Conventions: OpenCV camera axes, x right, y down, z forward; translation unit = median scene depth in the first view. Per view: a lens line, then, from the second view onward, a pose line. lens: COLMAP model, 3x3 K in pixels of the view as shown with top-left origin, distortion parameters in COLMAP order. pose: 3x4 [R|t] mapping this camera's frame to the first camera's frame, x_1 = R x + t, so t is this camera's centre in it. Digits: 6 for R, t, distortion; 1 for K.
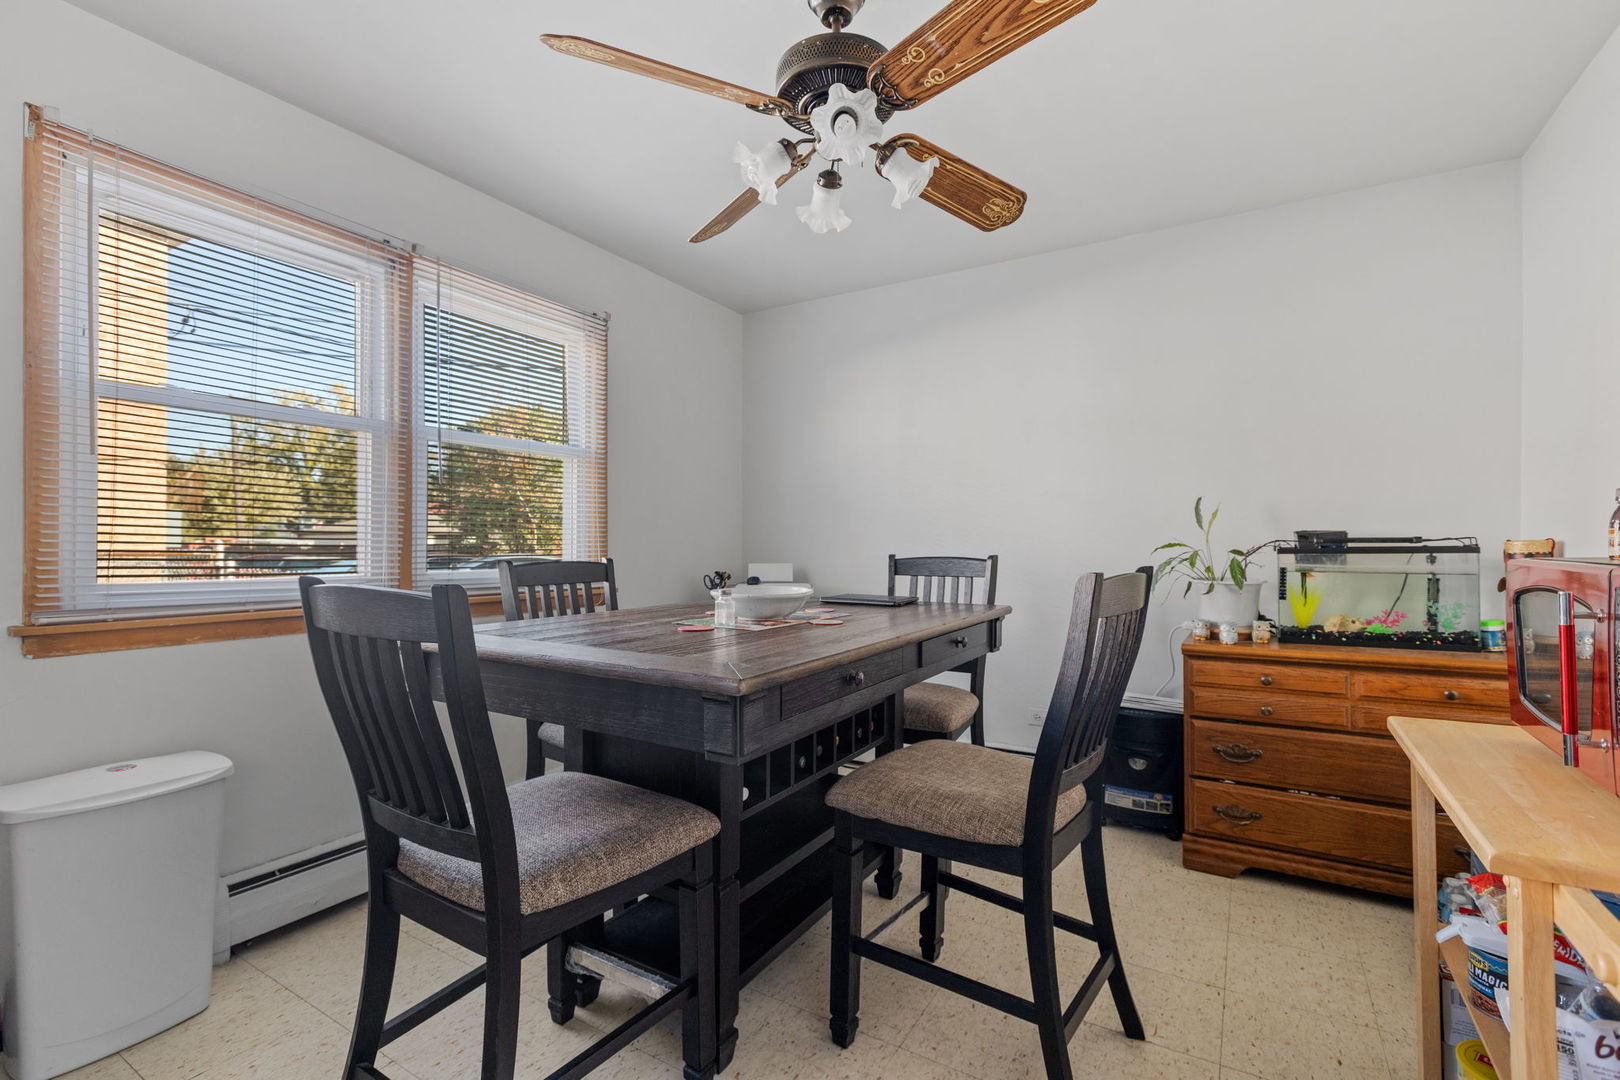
lens RADIAL K [[728.1, 0, 805.4], [0, 728.1, 540.2], [0, 0, 1]] dist [-0.001847, 0.000330]
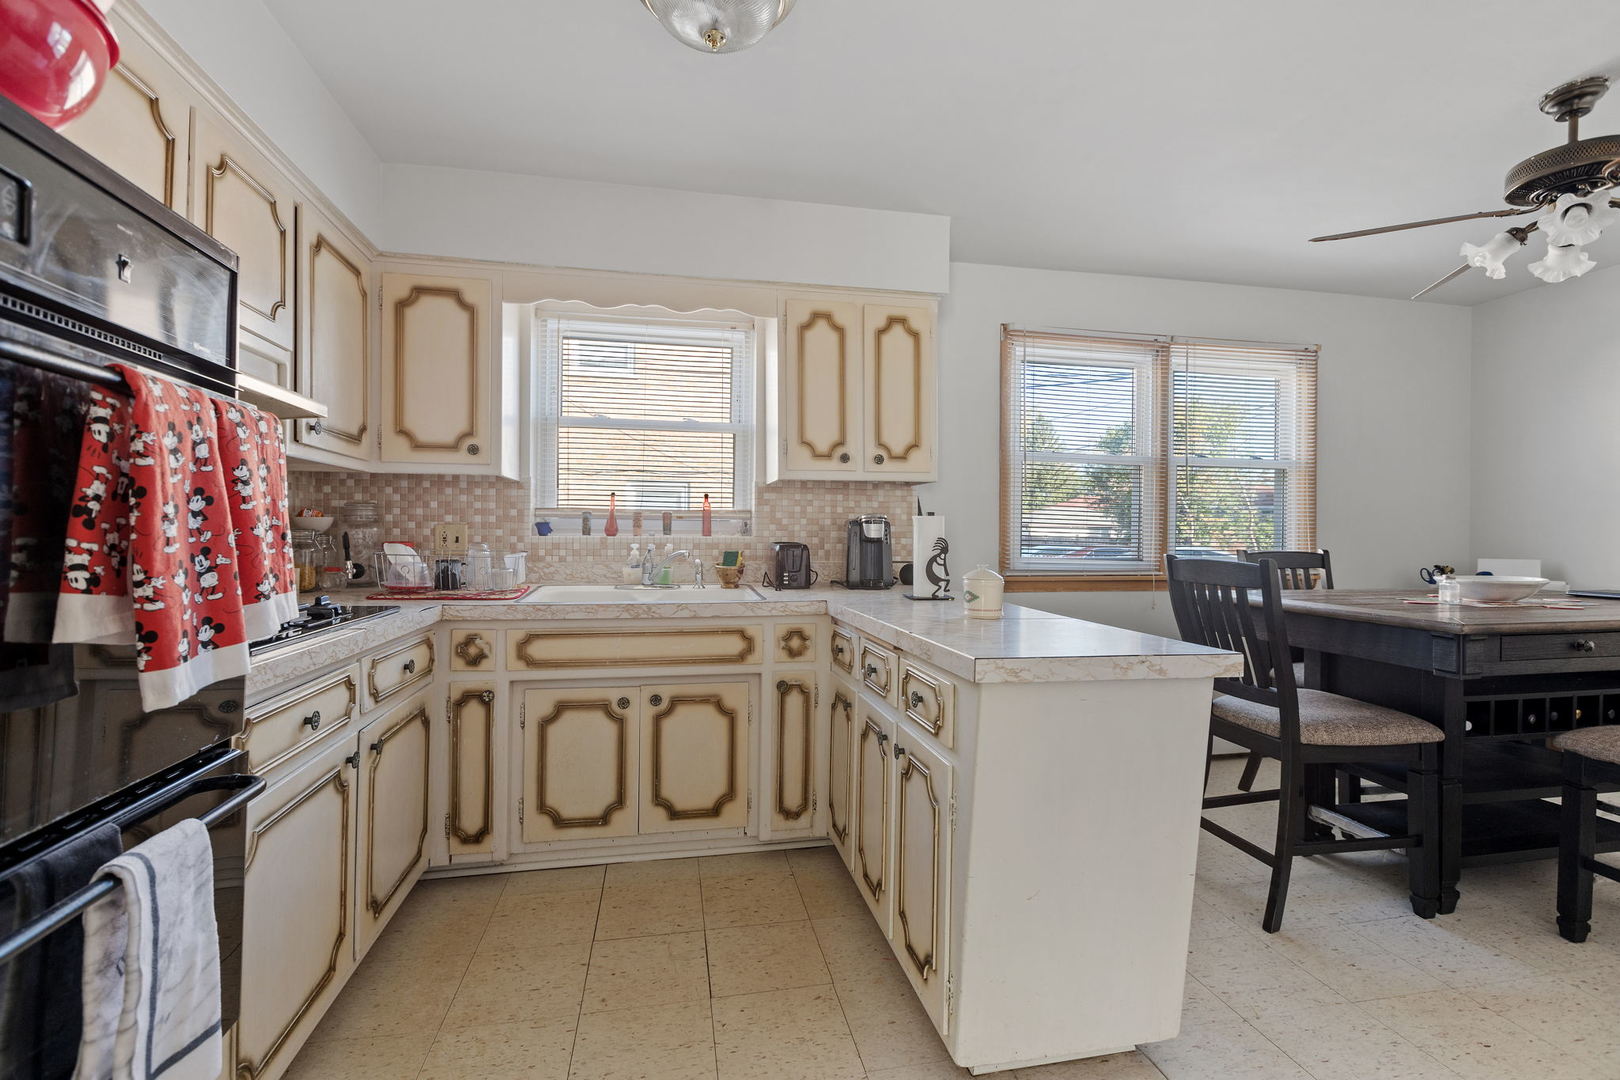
lens RADIAL K [[728.1, 0, 801.5], [0, 728.1, 537.1], [0, 0, 1]] dist [-0.001847, 0.000330]
pose [[0.673018, 0.006318, -0.739599, 0.076192], [-0.001966, 0.999975, 0.006754, -0.007089], [0.739623, -0.003092, 0.673014, -0.781734]]
